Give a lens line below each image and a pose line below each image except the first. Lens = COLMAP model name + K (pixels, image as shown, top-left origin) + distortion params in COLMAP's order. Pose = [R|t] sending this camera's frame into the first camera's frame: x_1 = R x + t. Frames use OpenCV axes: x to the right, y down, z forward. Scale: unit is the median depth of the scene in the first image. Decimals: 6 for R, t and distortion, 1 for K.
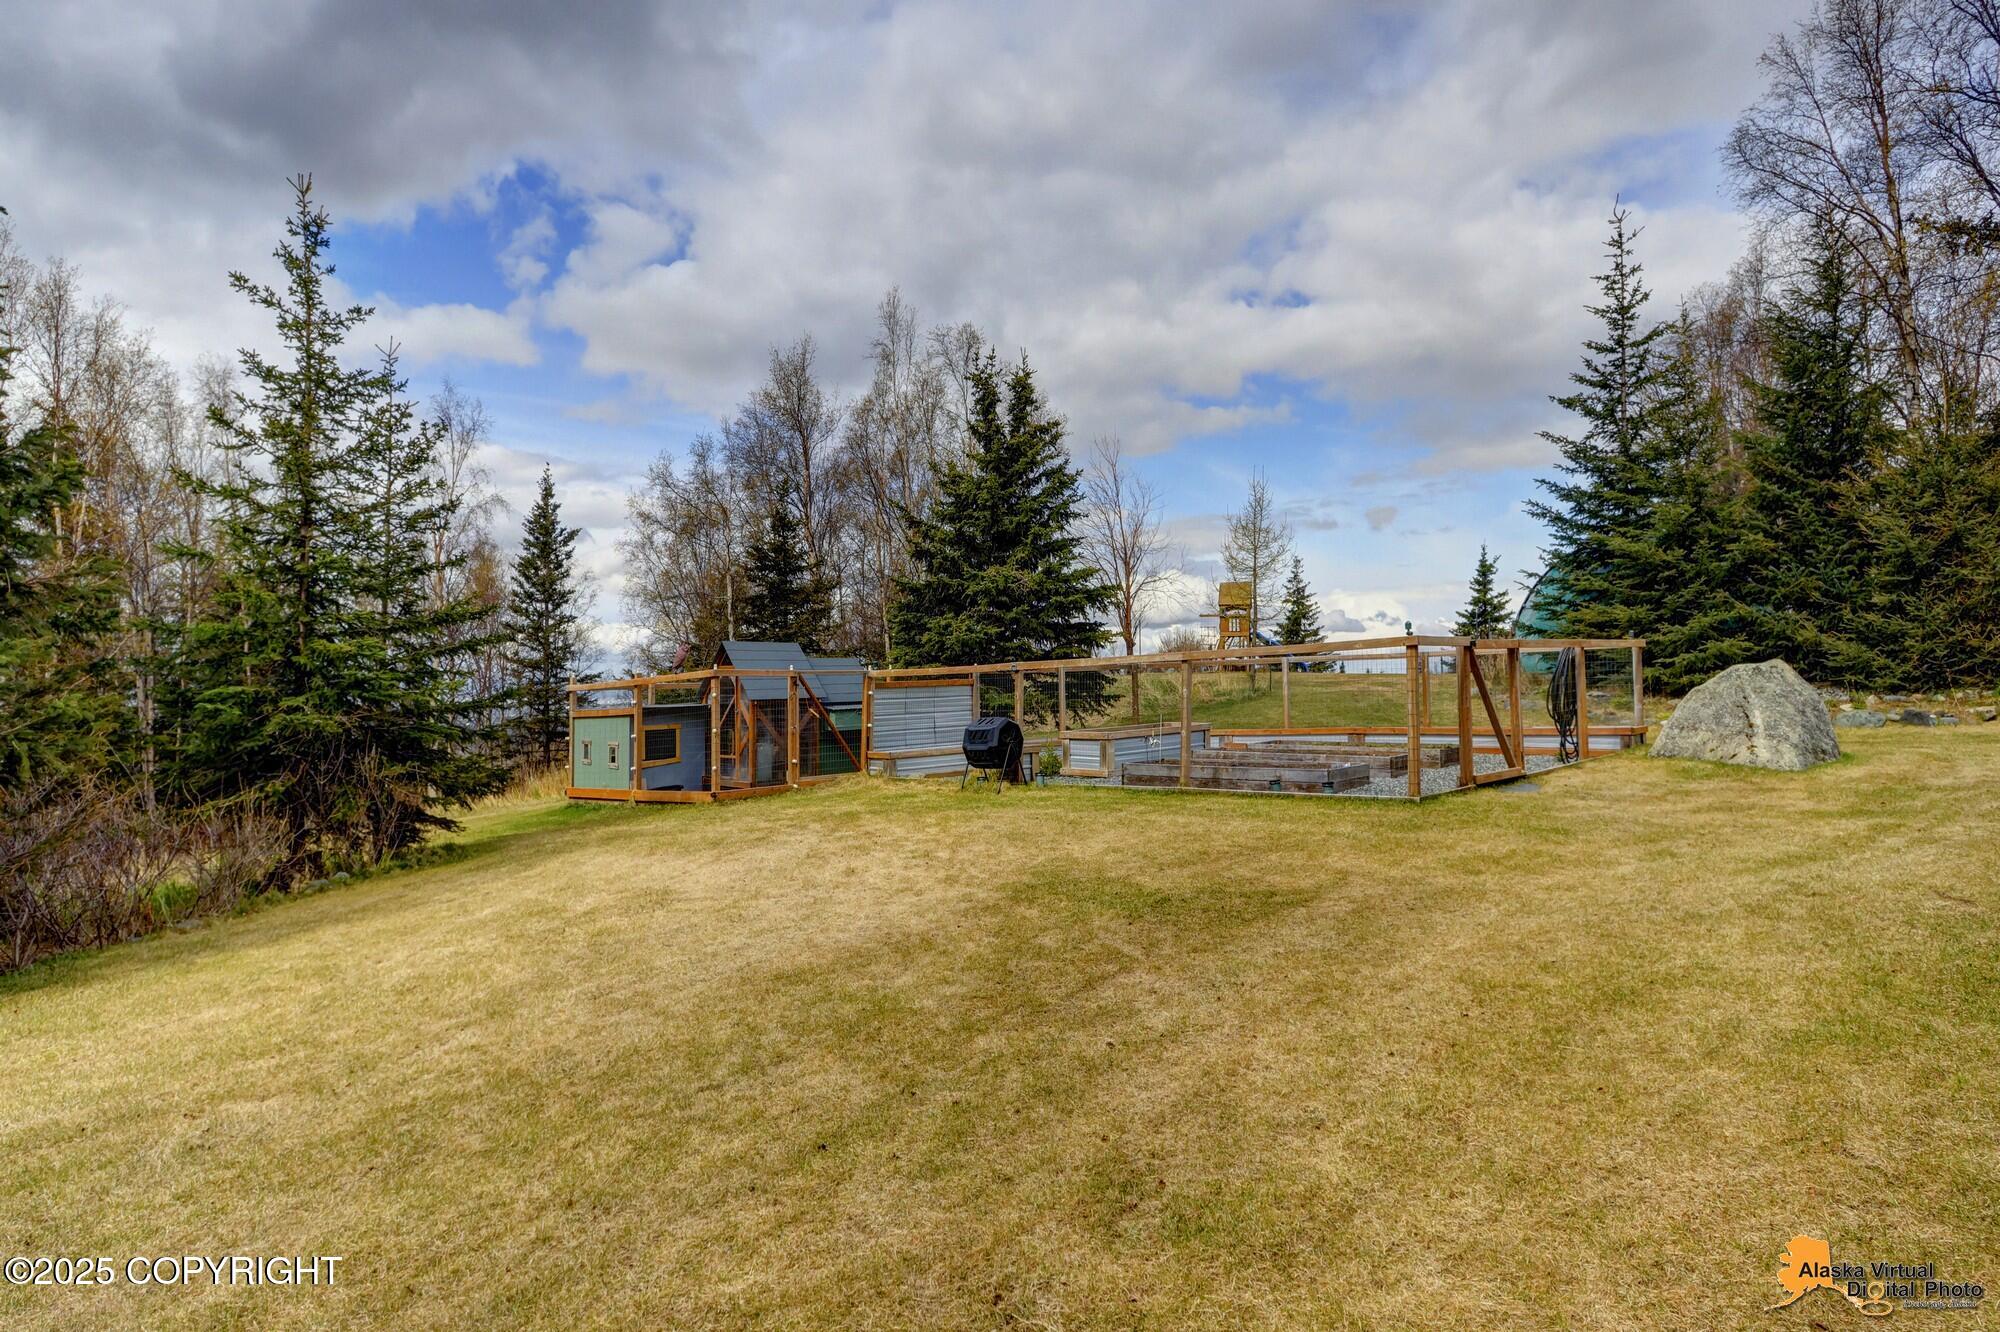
lens RADIAL K [[1139.5, 0, 1006.0], [0, 1139.5, 660.1], [0, 0, 1]] dist [0.001761, 0.000085]
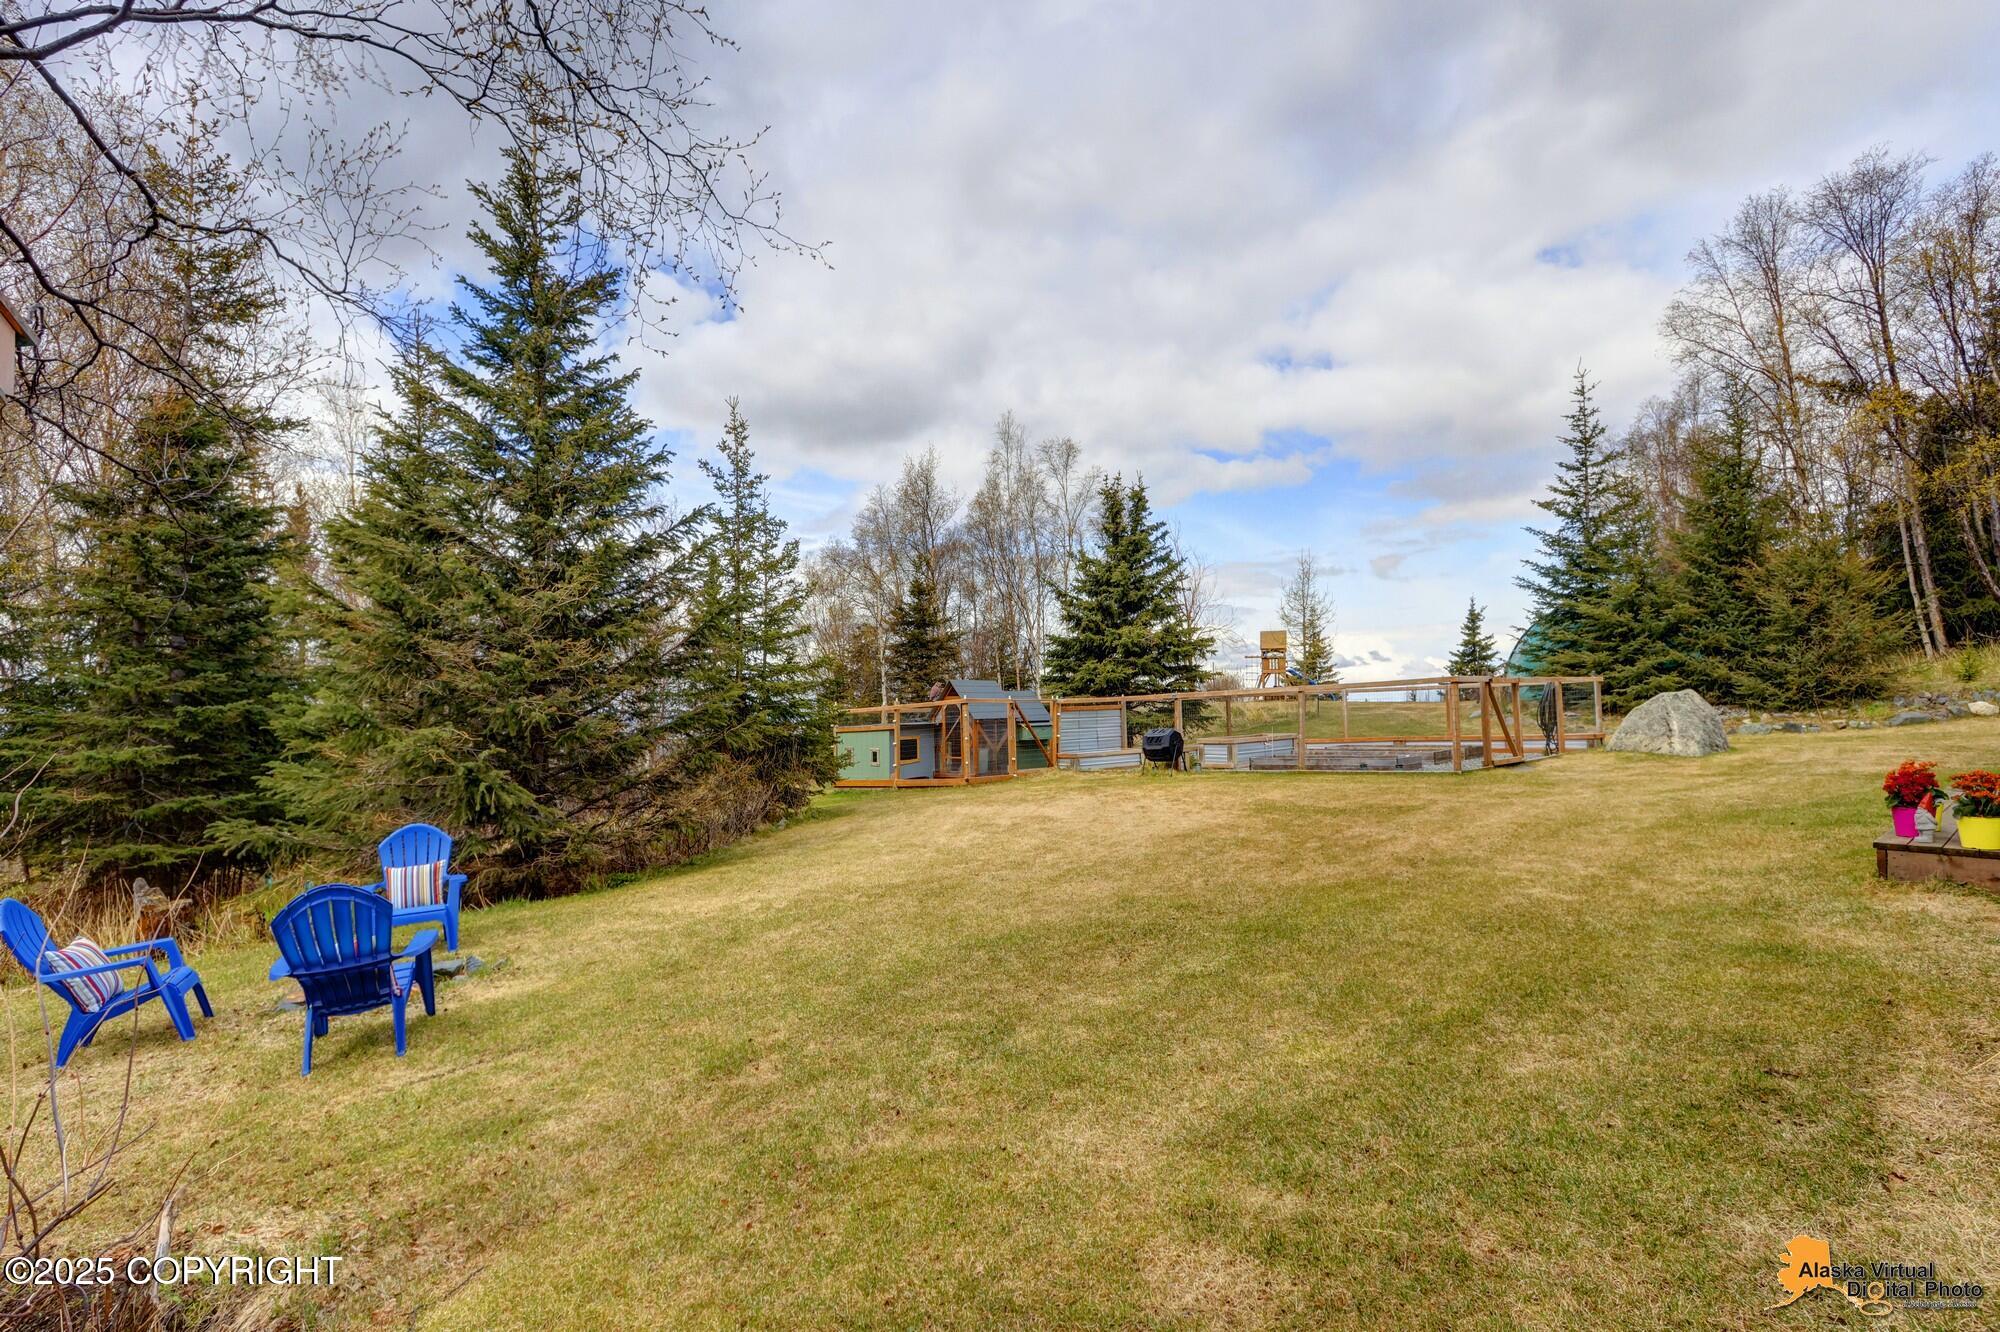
lens RADIAL K [[910.0, 0, 991.5], [0, 910.0, 674.5], [0, 0, 1]] dist [0.001706, -0.000402]
pose [[0.996111, -0.005202, -0.087952, -0.098524], [0.003461, 0.999795, -0.019931, 0.000319], [0.088038, 0.019549, 0.995925, -0.191095]]
